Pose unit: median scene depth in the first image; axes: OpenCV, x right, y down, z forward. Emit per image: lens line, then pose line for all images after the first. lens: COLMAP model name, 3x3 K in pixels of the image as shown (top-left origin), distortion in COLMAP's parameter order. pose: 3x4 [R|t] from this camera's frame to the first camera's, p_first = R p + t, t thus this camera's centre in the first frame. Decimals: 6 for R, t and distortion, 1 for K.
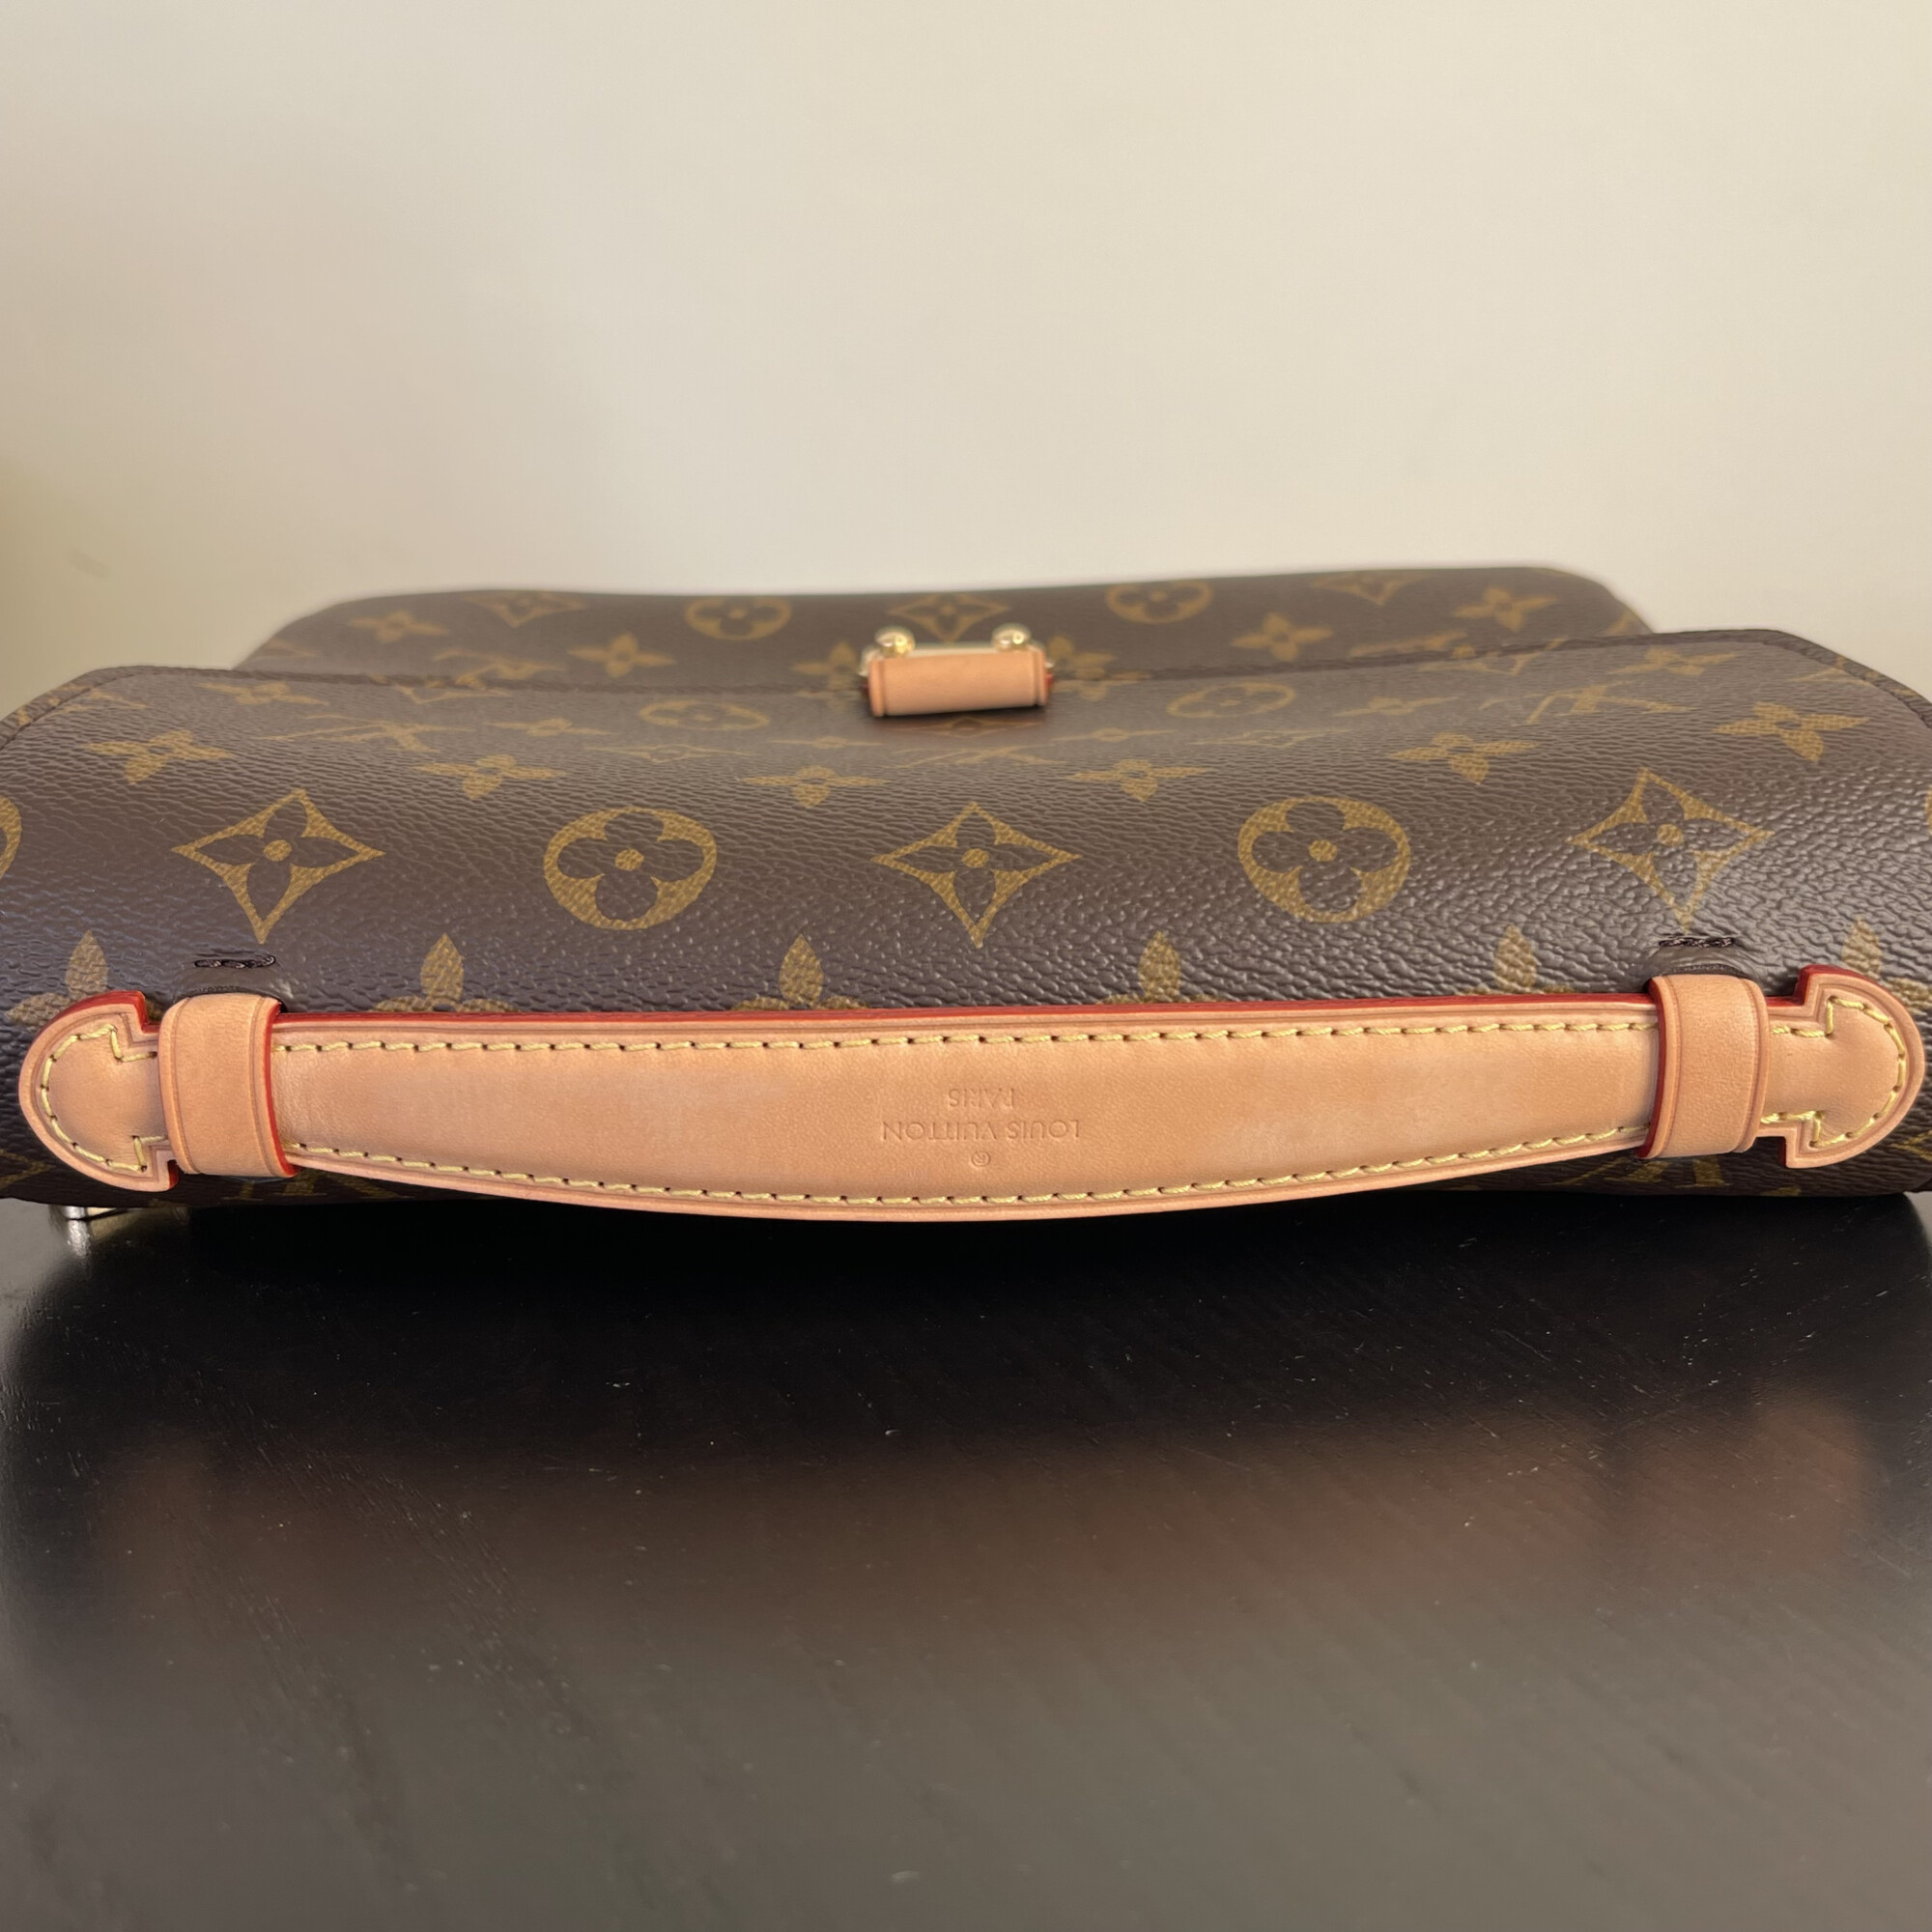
lens RADIAL K [[1918.3, 0, 994.2], [0, 1918.3, 1002.3], [0, 0, 1]] dist [0.065410, -0.222796]
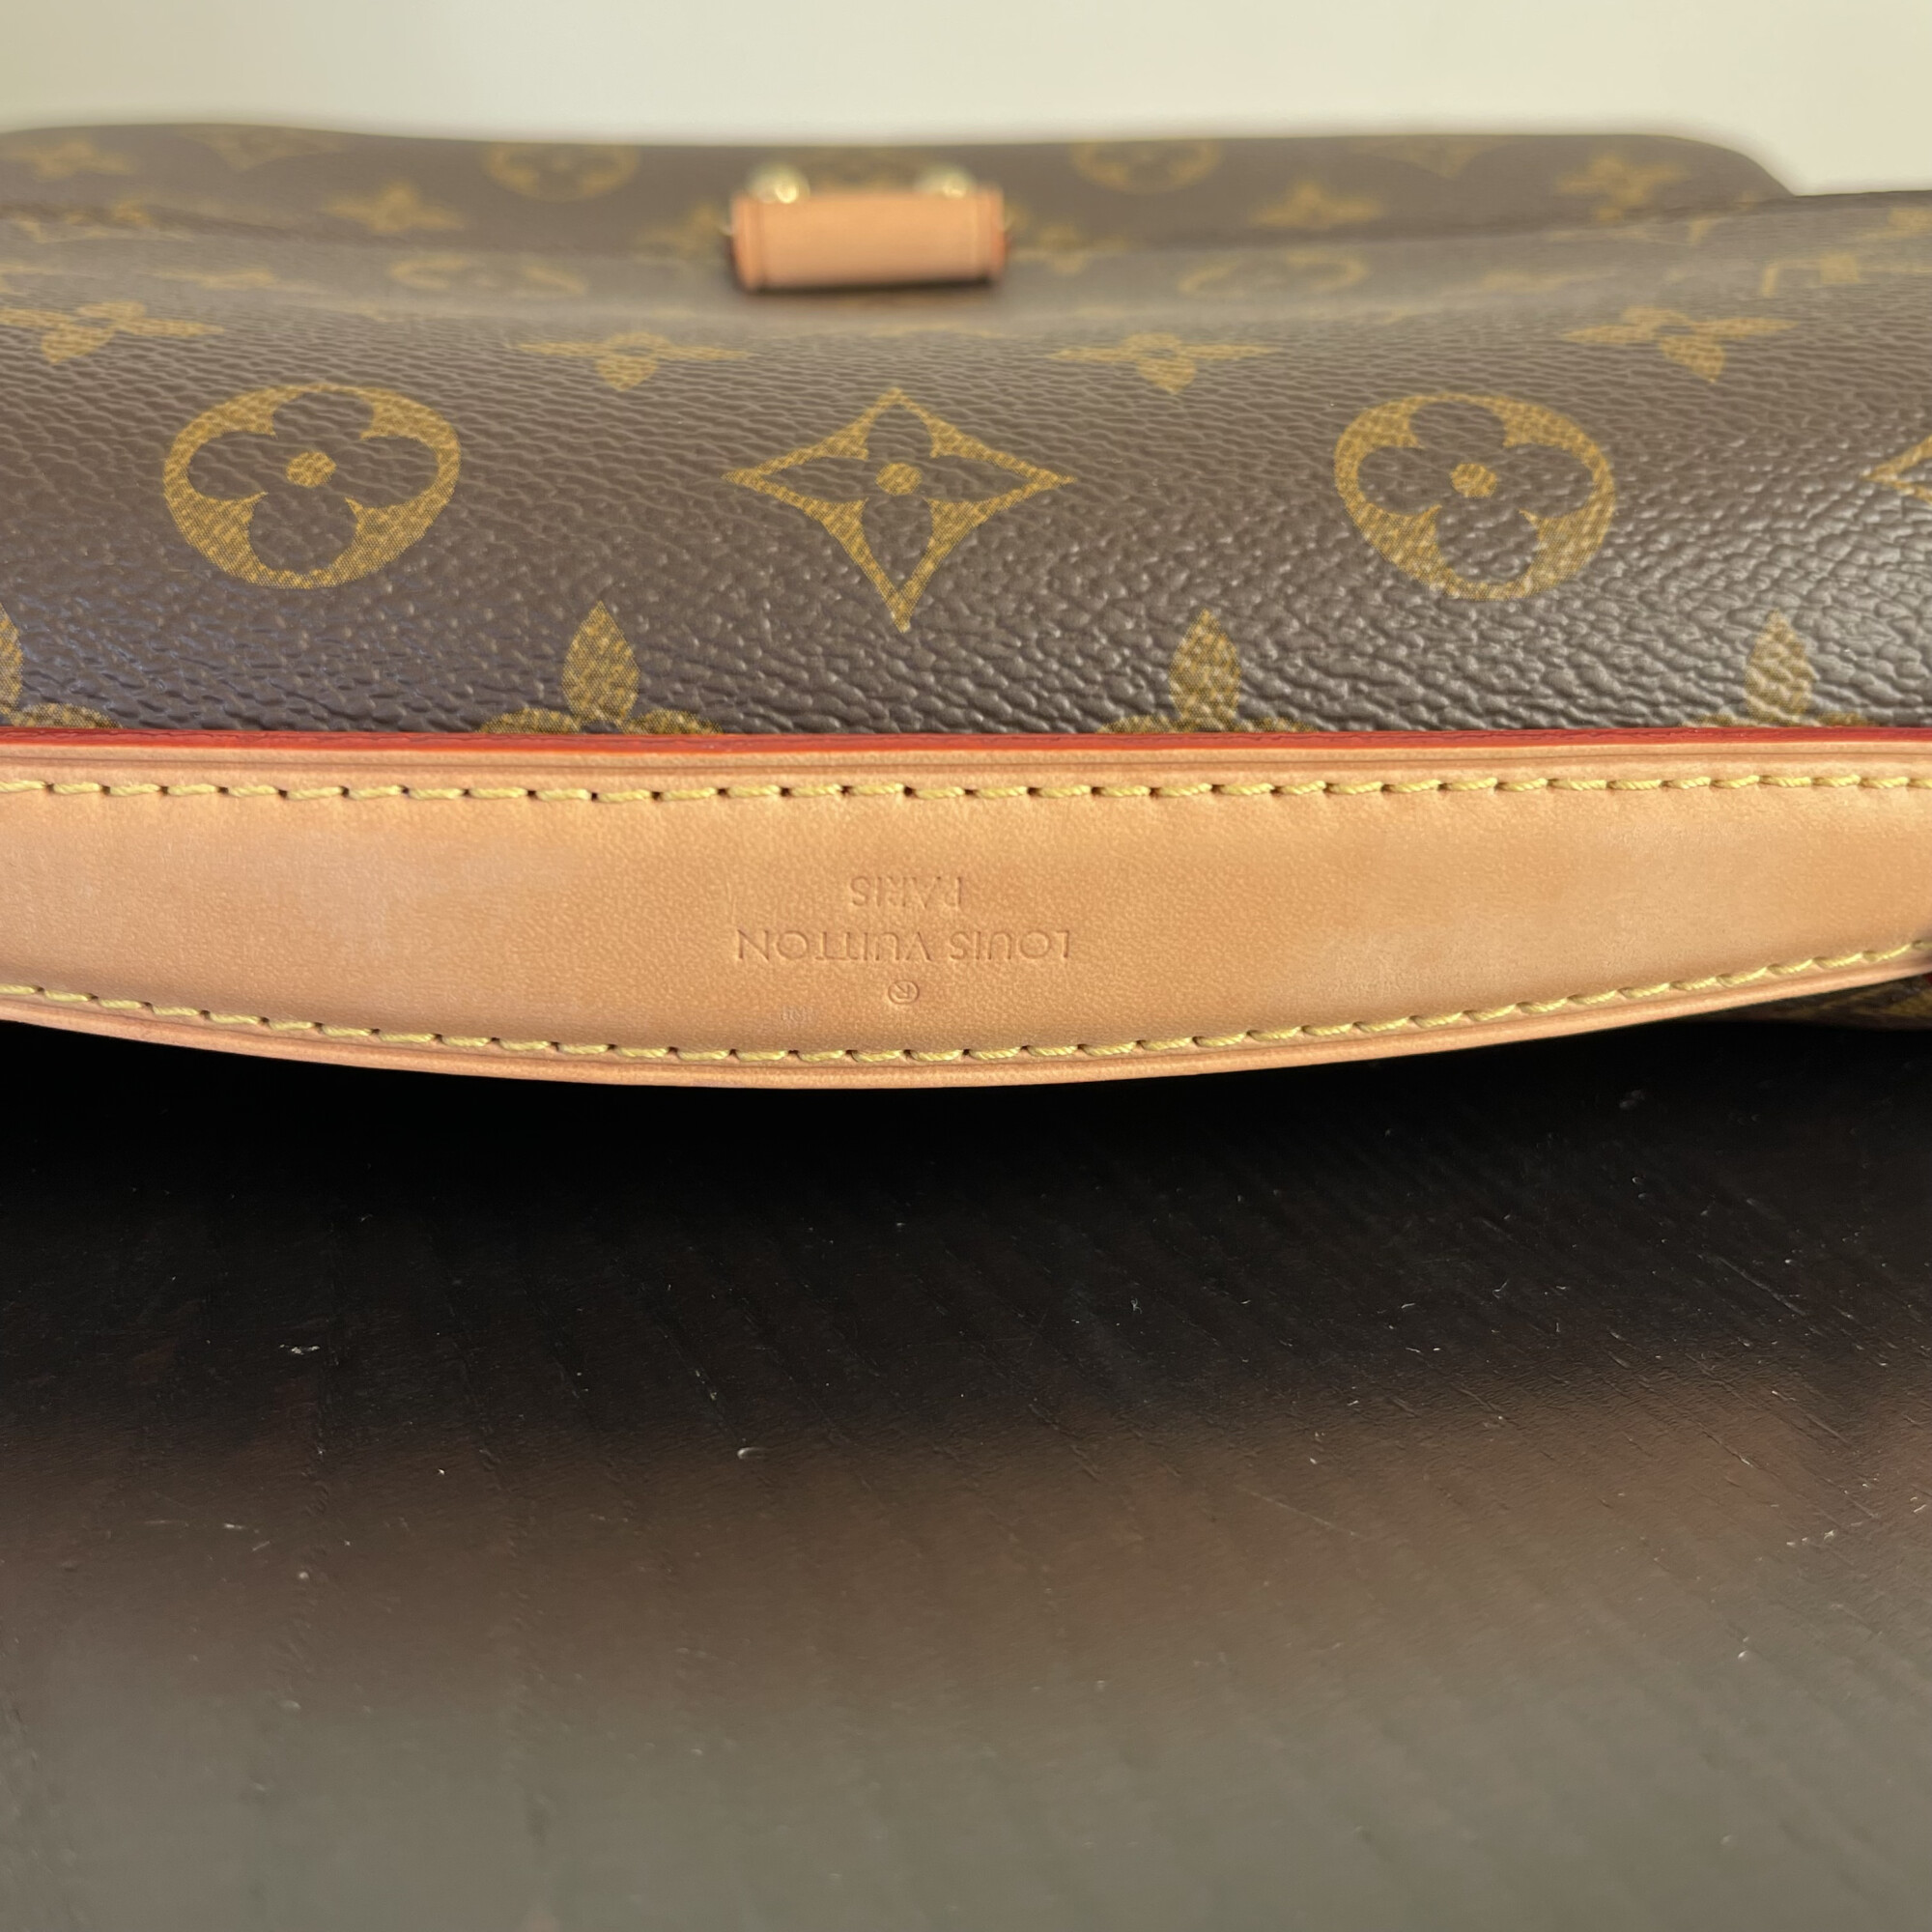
lens RADIAL K [[2189.4, 0, 986.8], [0, 2189.4, 1003.5], [0, 0, 1]] dist [0.032753, -0.169149]
pose [[0.999095, 0.012703, 0.040592, -0.008176], [-0.018035, 0.990842, 0.133819, -0.005495], [-0.038521, -0.134430, 0.990174, 0.311871]]
